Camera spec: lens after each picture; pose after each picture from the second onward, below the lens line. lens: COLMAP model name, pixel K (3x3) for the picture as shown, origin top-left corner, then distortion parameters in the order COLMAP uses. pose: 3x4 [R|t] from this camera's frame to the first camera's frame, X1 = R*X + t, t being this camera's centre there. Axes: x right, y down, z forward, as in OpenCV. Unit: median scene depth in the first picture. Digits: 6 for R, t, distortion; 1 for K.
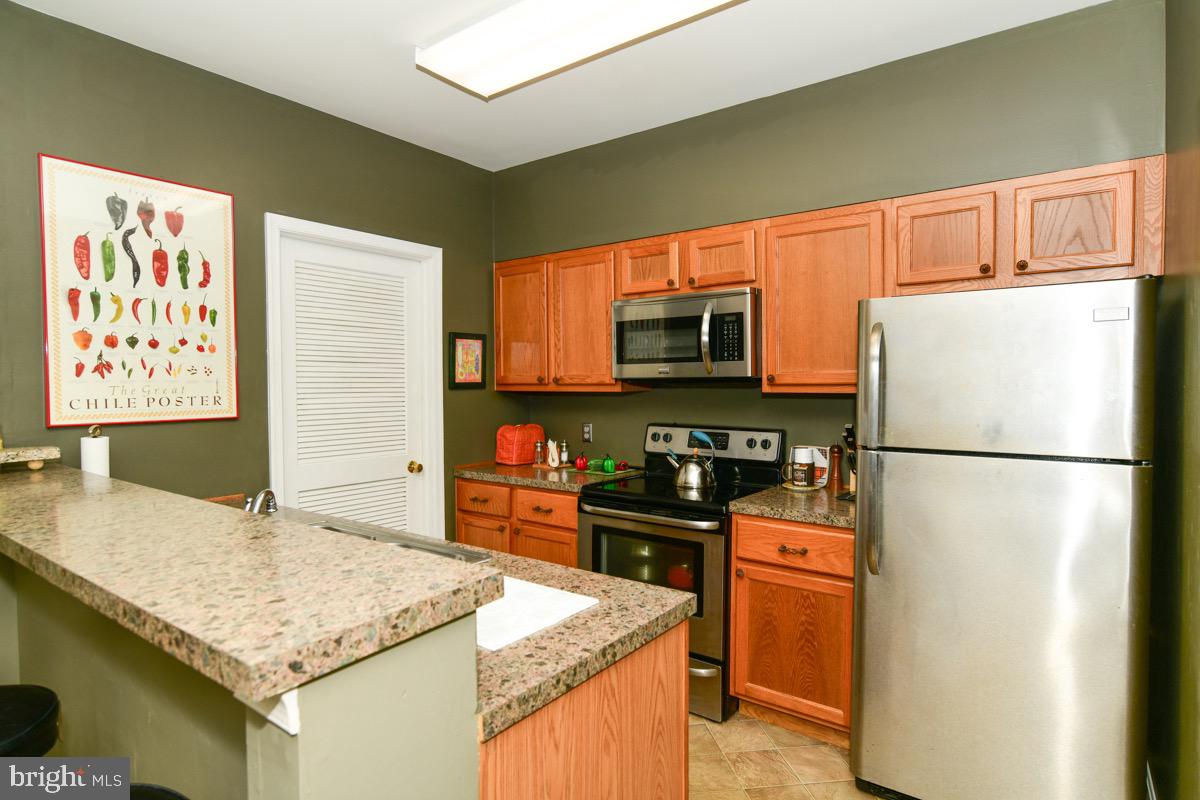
lens RADIAL K [[647.3, 0, 597.8], [0, 647.3, 400.1], [0, 0, 1]] dist [-0.003784, 0.001119]
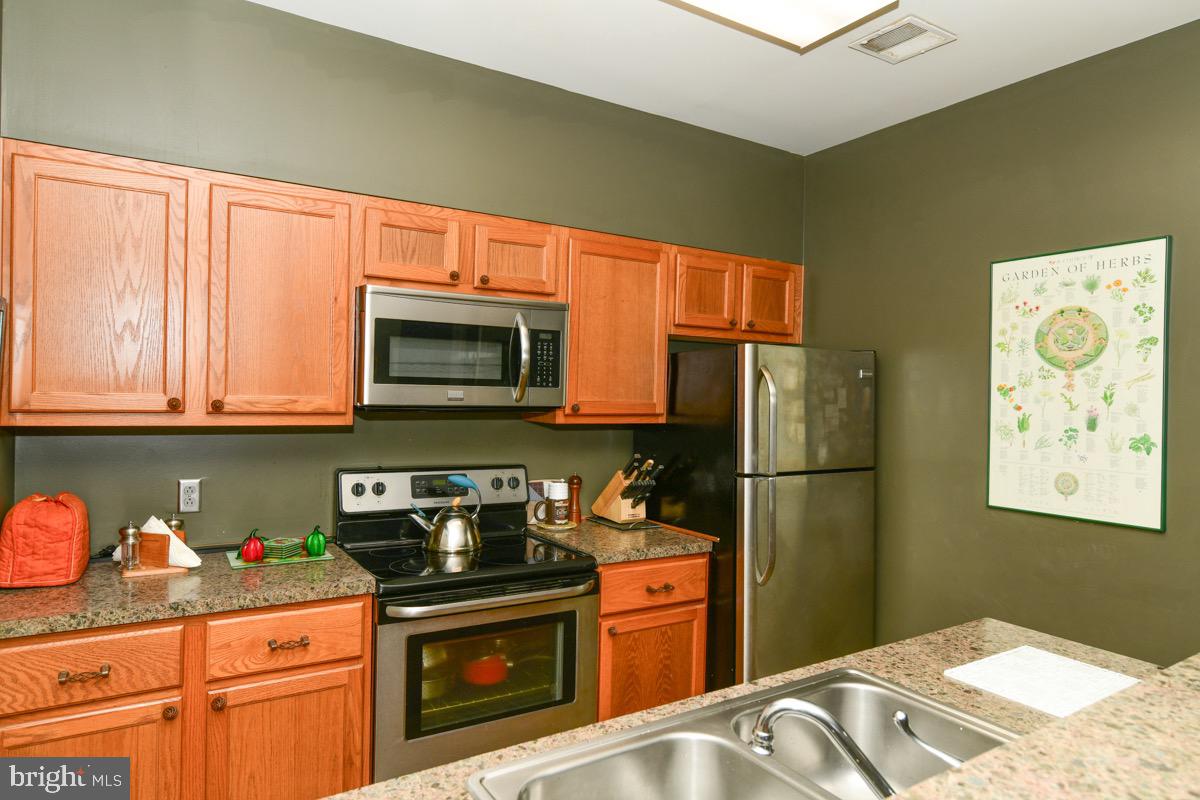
lens RADIAL K [[727.4, 0, 597.1], [0, 727.4, 397.7], [0, 0, 1]] dist [-0.010456, -0.001223]
pose [[0.353843, 0.006952, 0.935279, -0.646793], [0.003861, 0.999953, -0.008893, -0.037933], [-0.935297, 0.006758, 0.353799, 0.602731]]
